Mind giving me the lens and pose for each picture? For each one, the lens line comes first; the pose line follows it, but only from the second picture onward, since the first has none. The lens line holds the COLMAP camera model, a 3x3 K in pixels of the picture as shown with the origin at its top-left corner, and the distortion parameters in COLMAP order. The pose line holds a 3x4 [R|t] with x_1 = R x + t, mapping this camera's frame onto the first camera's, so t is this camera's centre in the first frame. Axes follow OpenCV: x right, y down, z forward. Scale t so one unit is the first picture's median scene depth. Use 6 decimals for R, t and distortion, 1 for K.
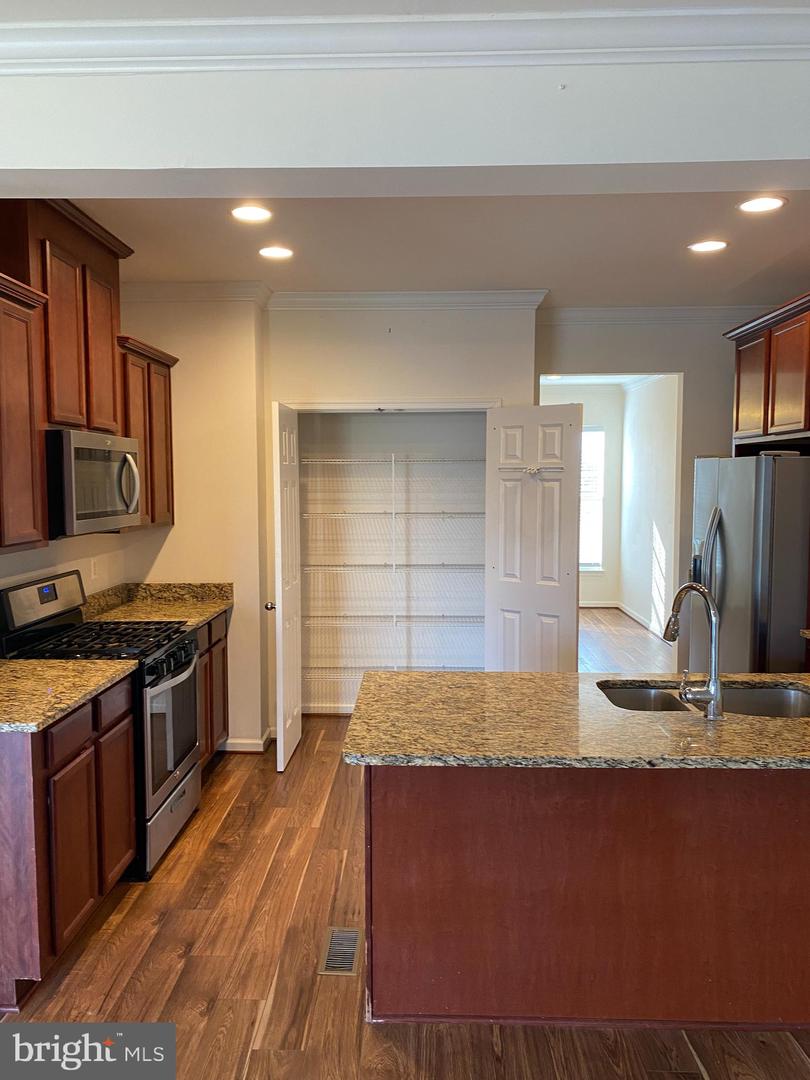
lens RADIAL K [[811.7, 0, 400.7], [0, 811.7, 538.7], [0, 0, 1]] dist [0.146578, -0.390154]
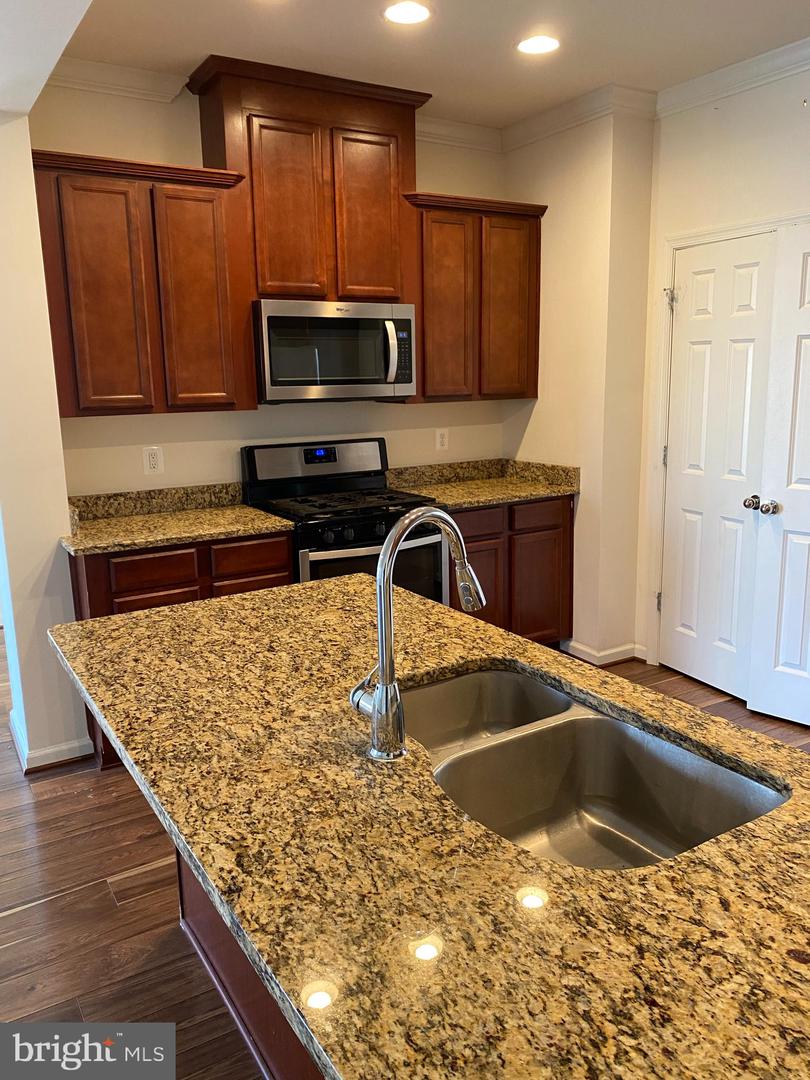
lens RADIAL K [[811.7, 0, 400.7], [0, 811.7, 538.7], [0, 0, 1]] dist [0.146578, -0.390154]
pose [[0.556417, 0.161227, -0.815111, 0.754517], [-0.043284, 0.985286, 0.165340, -0.012609], [0.829775, -0.056717, 0.555208, 0.665204]]
